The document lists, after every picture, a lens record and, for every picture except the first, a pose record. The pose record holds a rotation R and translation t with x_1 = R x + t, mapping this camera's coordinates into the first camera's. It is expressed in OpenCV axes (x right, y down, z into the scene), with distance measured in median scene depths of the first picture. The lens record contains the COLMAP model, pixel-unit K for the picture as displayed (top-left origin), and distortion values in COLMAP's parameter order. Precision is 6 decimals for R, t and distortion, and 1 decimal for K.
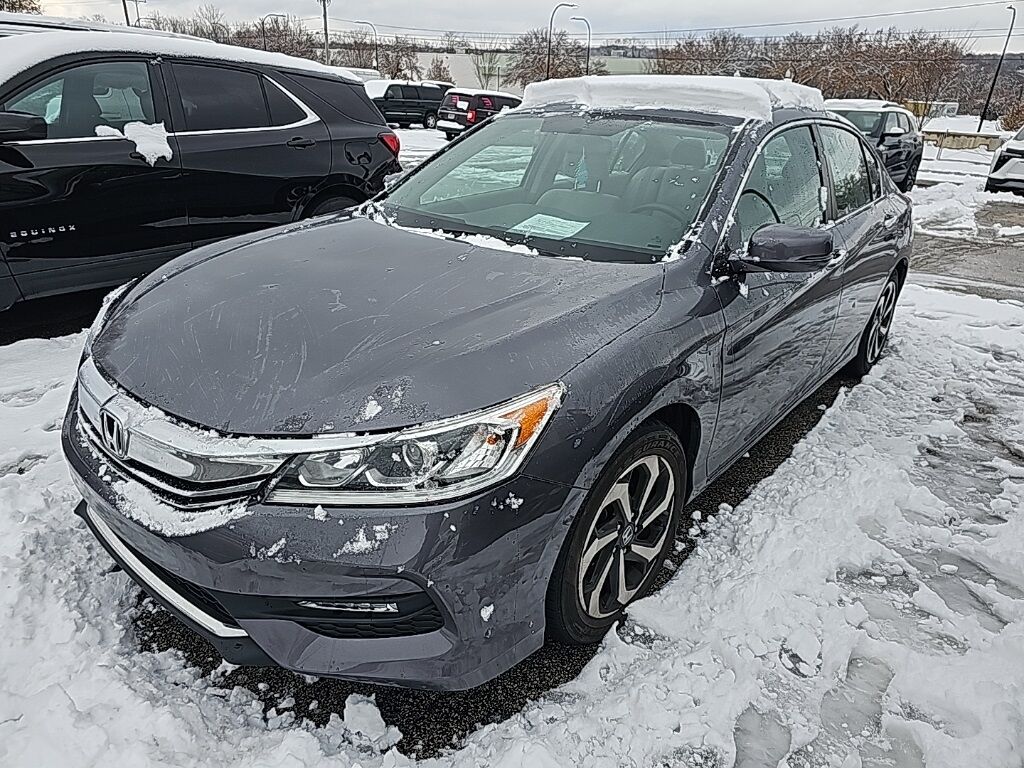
lens RADIAL K [[699.2, 0, 512.0], [0, 699.2, 384.0], [0, 0, 1]] dist [0.073400, -0.059250]
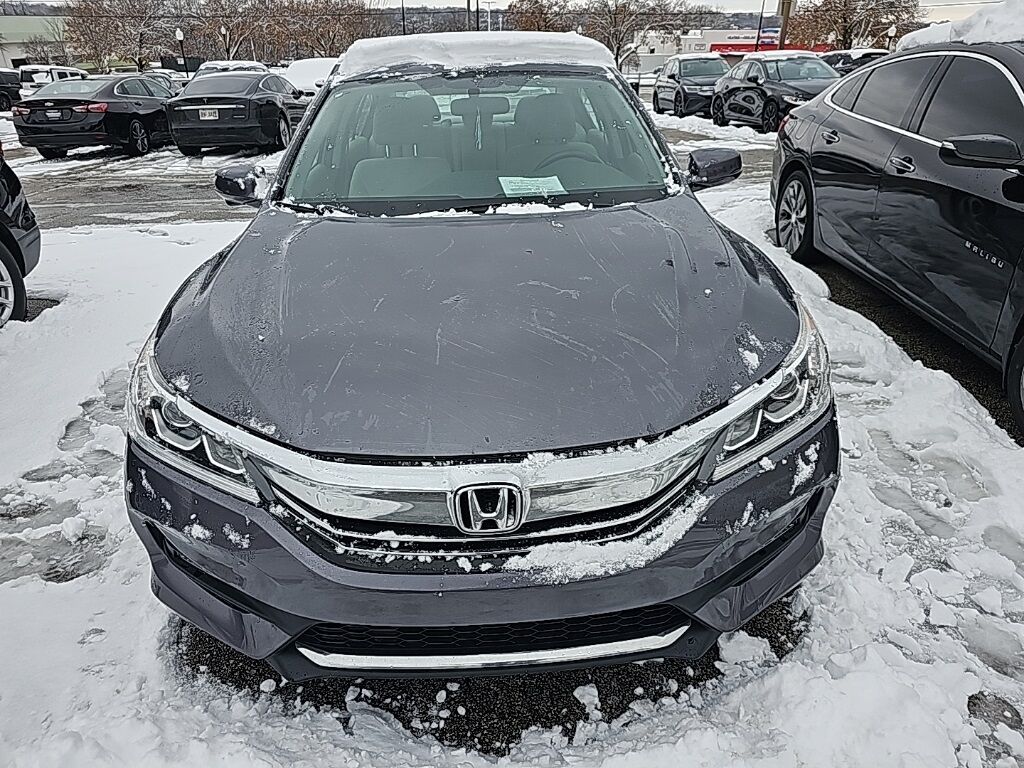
lens RADIAL K [[699.2, 0, 512.0], [0, 699.2, 384.0], [0, 0, 1]] dist [0.073400, -0.059250]
pose [[0.715117, -0.340307, 0.610573, -1.008187], [0.308508, 0.937468, 0.161174, -0.188698], [-0.627241, 0.073109, 0.775386, 0.366211]]
